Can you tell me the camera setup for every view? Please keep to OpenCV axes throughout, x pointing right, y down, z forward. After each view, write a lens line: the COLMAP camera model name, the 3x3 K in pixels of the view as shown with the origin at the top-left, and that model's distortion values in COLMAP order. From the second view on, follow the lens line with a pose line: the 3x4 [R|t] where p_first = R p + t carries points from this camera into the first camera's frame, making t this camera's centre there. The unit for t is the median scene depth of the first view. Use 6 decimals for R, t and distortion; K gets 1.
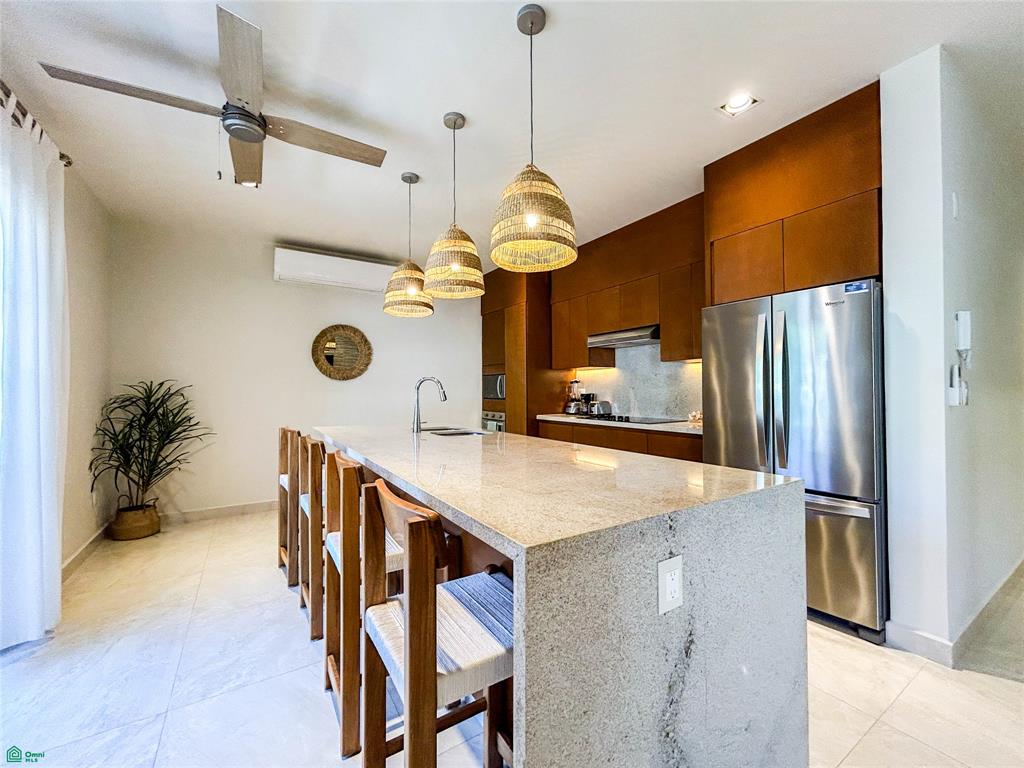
lens RADIAL K [[416.1, 0, 509.6], [0, 416.1, 384.2], [0, 0, 1]] dist [-0.001364, -0.000109]
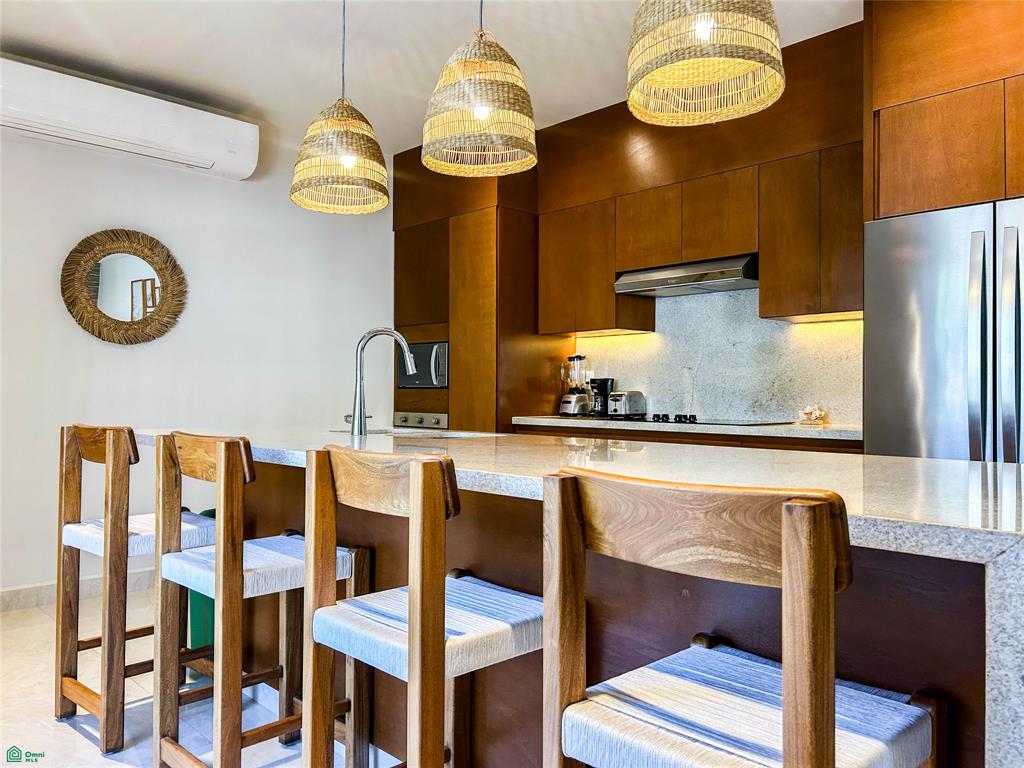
lens RADIAL K [[764.9, 0, 507.9], [0, 764.9, 388.3], [0, 0, 1]] dist [0.036947, -0.028491]
pose [[0.978612, 0.011342, 0.205400, -0.155145], [-0.013145, 0.999886, 0.007413, 0.031514], [-0.205292, -0.009954, 0.978650, 0.023848]]
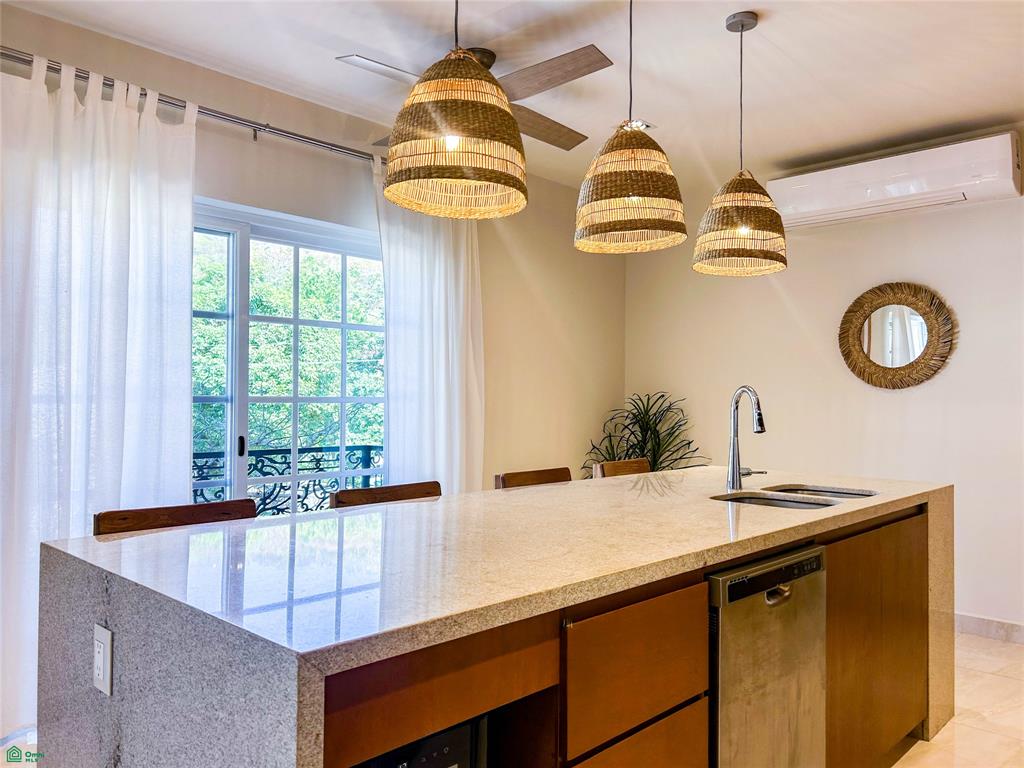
lens RADIAL K [[764.9, 0, 511.7], [0, 764.9, 384.2], [0, 0, 1]] dist [0.036947, -0.028491]
pose [[0.239829, -0.015996, -0.970683, 0.448596], [0.009144, 0.999857, -0.014217, -0.004980], [0.970772, -0.005466, 0.239941, 0.311559]]
